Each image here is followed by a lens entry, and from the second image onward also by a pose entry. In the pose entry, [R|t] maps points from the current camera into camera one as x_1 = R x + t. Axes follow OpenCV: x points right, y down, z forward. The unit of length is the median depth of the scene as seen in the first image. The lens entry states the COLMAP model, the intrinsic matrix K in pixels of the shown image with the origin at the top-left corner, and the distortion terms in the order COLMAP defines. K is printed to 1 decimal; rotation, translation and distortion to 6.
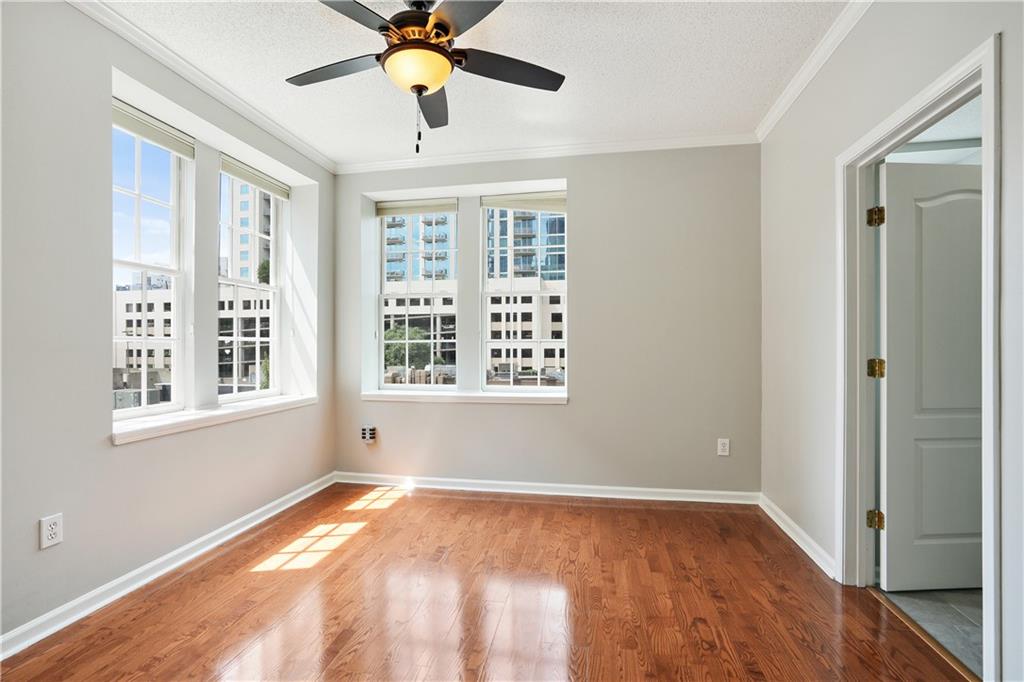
lens RADIAL K [[496.3, 0, 512.0], [0, 496.3, 341.0], [0, 0, 1]] dist [-0.044314, 0.028951]
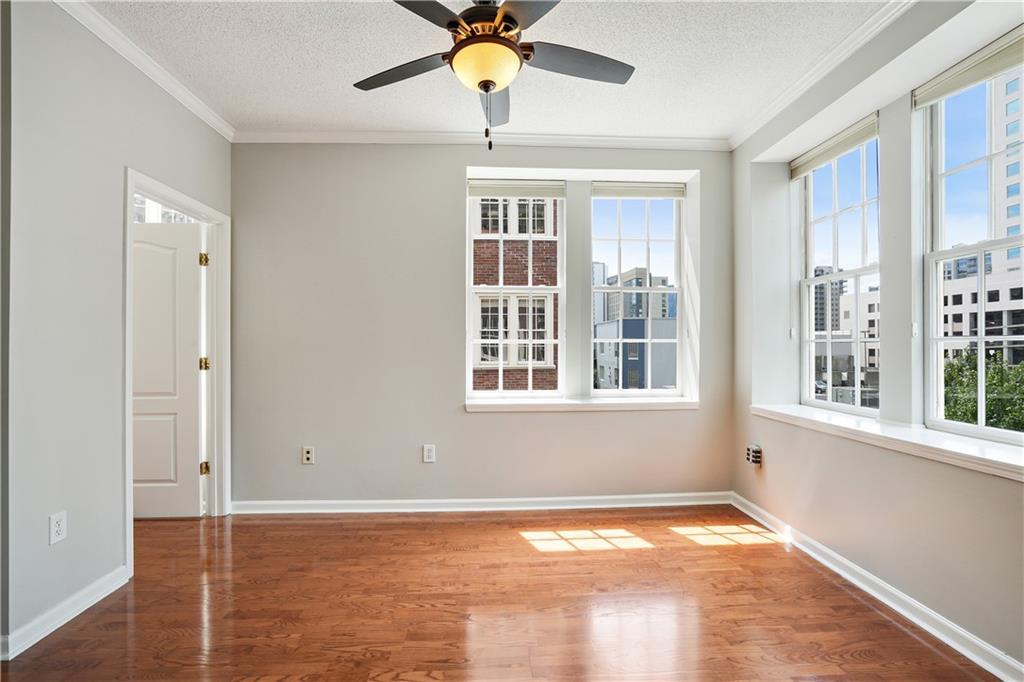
lens RADIAL K [[496.3, 0, 512.0], [0, 496.3, 341.0], [0, 0, 1]] dist [-0.044314, 0.028951]
pose [[0.234457, -0.004902, -0.972114, 0.469732], [0.005695, 0.999977, -0.003669, -0.000037], [0.972110, -0.004676, 0.234479, 0.501841]]
